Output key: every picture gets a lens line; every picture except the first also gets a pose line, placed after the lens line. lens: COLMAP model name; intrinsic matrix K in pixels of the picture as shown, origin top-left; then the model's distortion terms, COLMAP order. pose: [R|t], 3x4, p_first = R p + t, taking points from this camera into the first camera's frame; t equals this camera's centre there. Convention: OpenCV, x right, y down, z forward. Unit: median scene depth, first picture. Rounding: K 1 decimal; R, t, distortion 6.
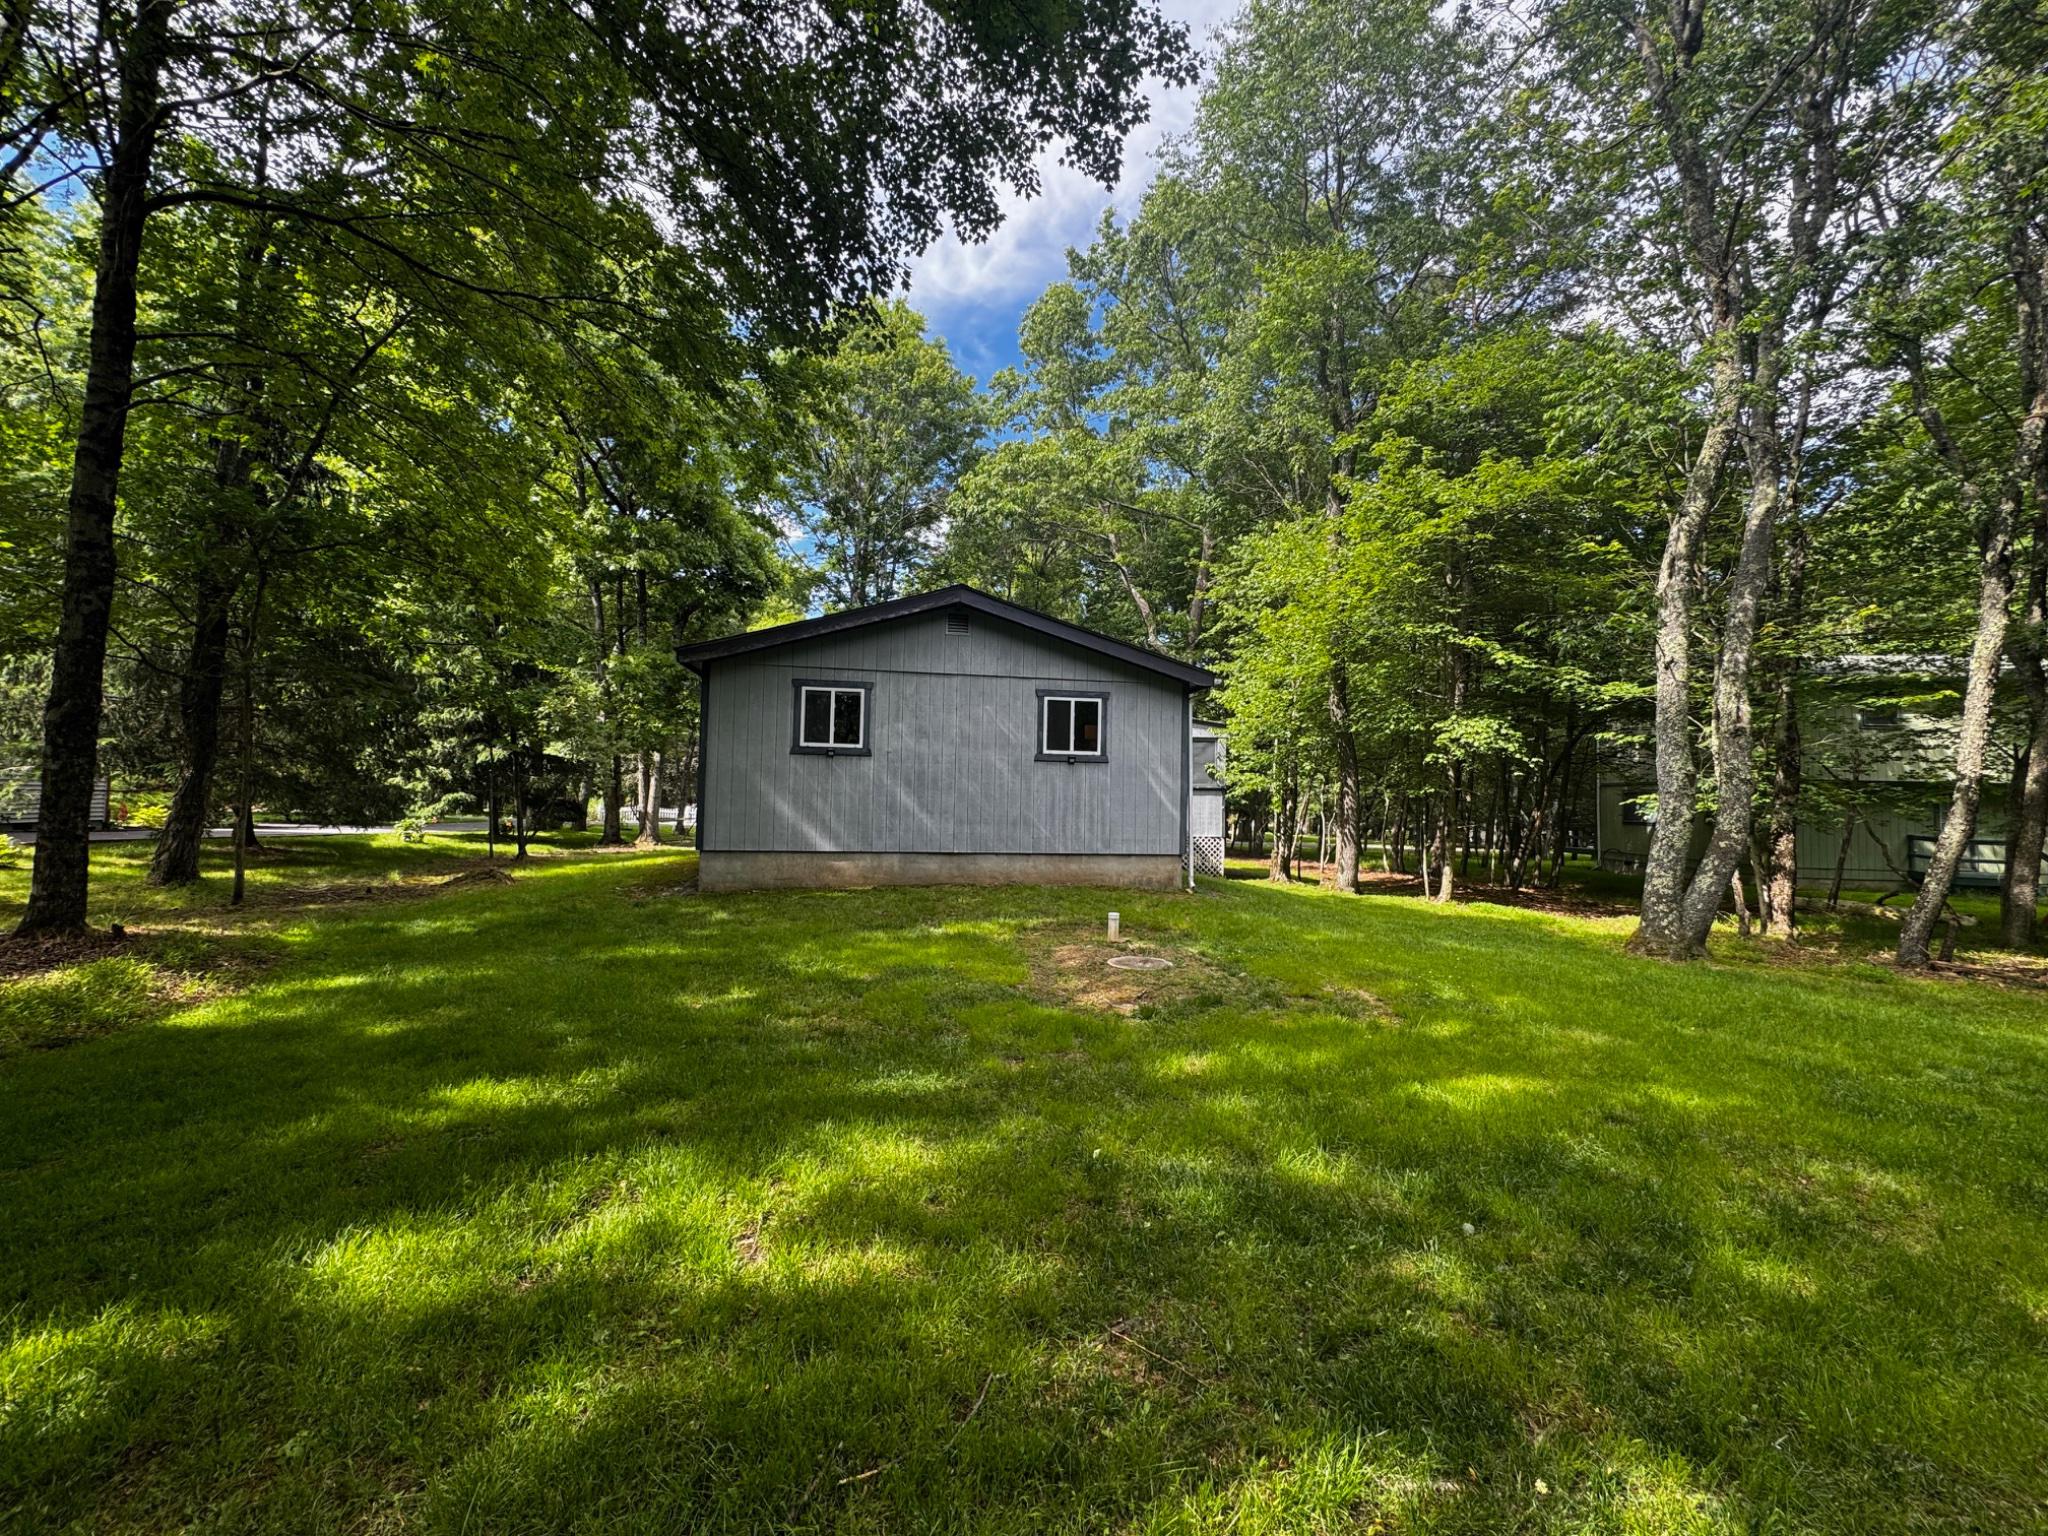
lens RADIAL K [[820.7, 0, 1023.5], [0, 820.7, 773.0], [0, 0, 1]] dist [-0.002697, 0.000367]
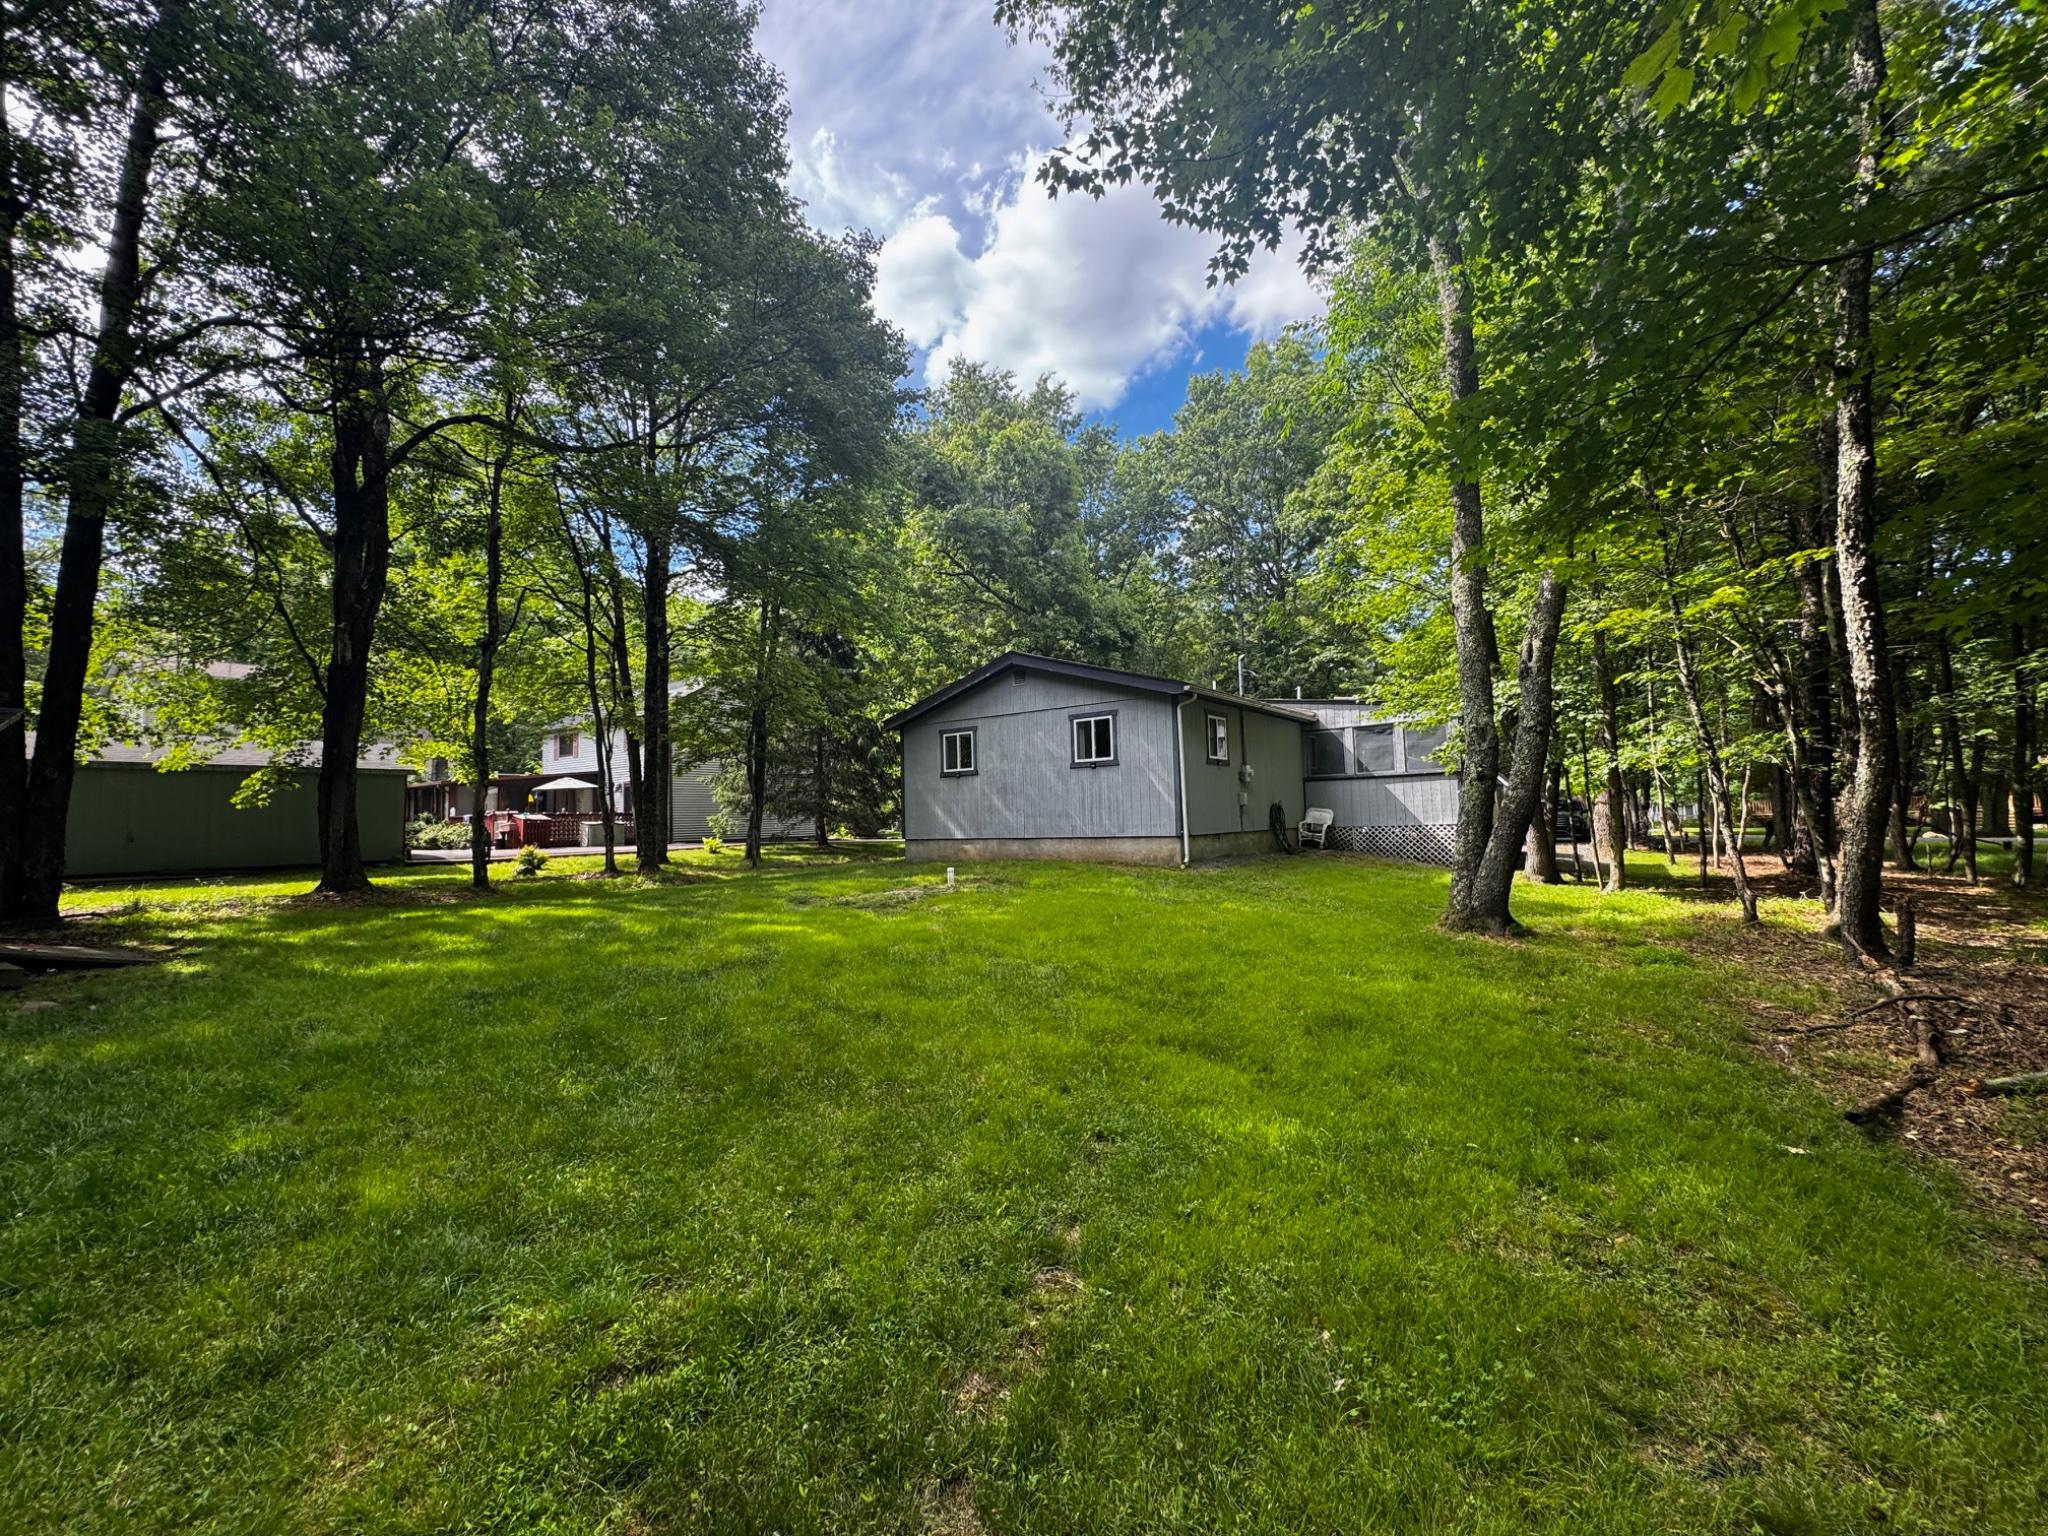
lens RADIAL K [[820.7, 0, 1022.9], [0, 820.7, 766.5], [0, 0, 1]] dist [-0.002697, 0.000367]
pose [[0.698549, -0.082084, -0.710838, 0.911580], [0.080463, 0.996109, -0.035953, 0.023908], [0.711024, -0.032081, 0.702436, 0.002364]]
